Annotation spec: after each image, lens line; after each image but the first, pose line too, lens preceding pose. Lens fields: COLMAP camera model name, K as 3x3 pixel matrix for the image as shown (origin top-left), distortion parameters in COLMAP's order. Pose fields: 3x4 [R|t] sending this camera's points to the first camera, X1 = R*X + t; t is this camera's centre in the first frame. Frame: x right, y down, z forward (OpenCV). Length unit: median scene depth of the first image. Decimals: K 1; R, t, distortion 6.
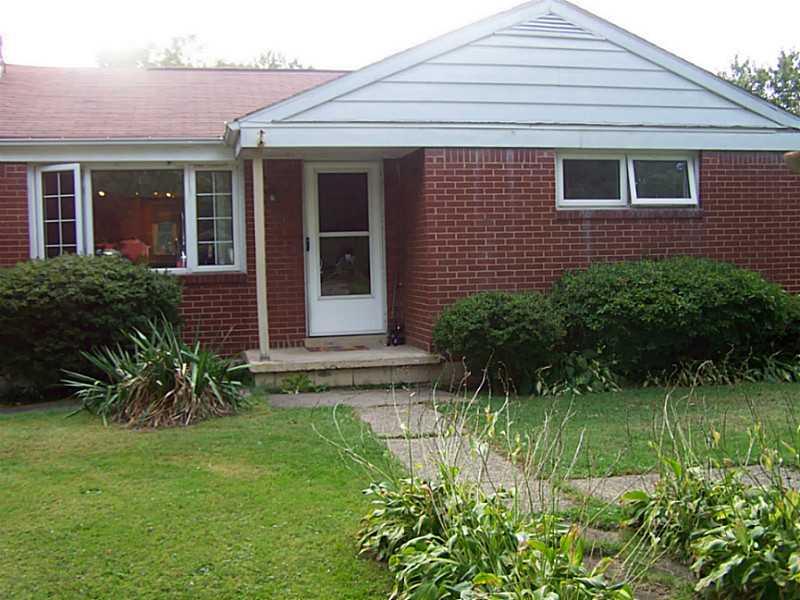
lens RADIAL K [[885.0, 0, 400.0], [0, 885.0, 300.0], [0, 0, 1]] dist [-0.148621, 0.213963]
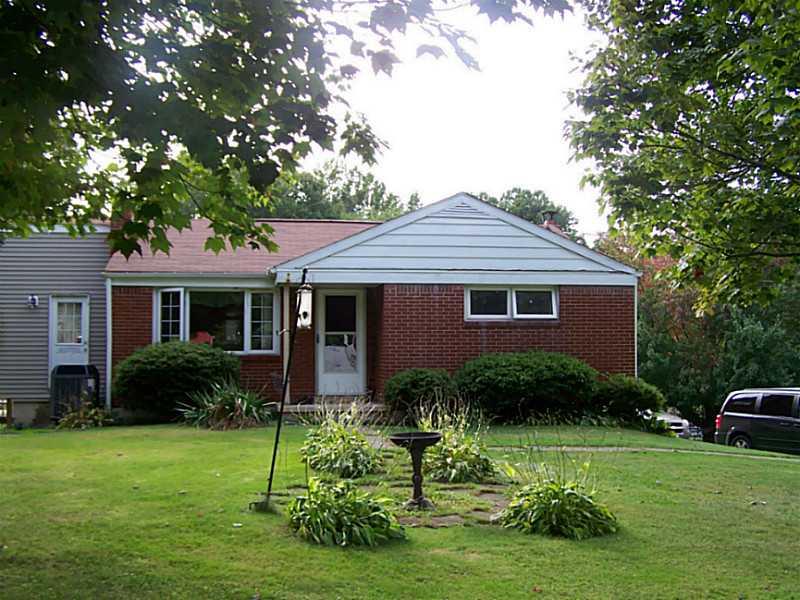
lens RADIAL K [[885.0, 0, 400.0], [0, 885.0, 300.0], [0, 0, 1]] dist [-0.148621, 0.213963]
pose [[0.997565, 0.017796, -0.067435, 0.167322], [-0.024944, 0.993980, -0.106687, 0.039093], [0.065130, 0.108109, 0.992003, -0.664496]]
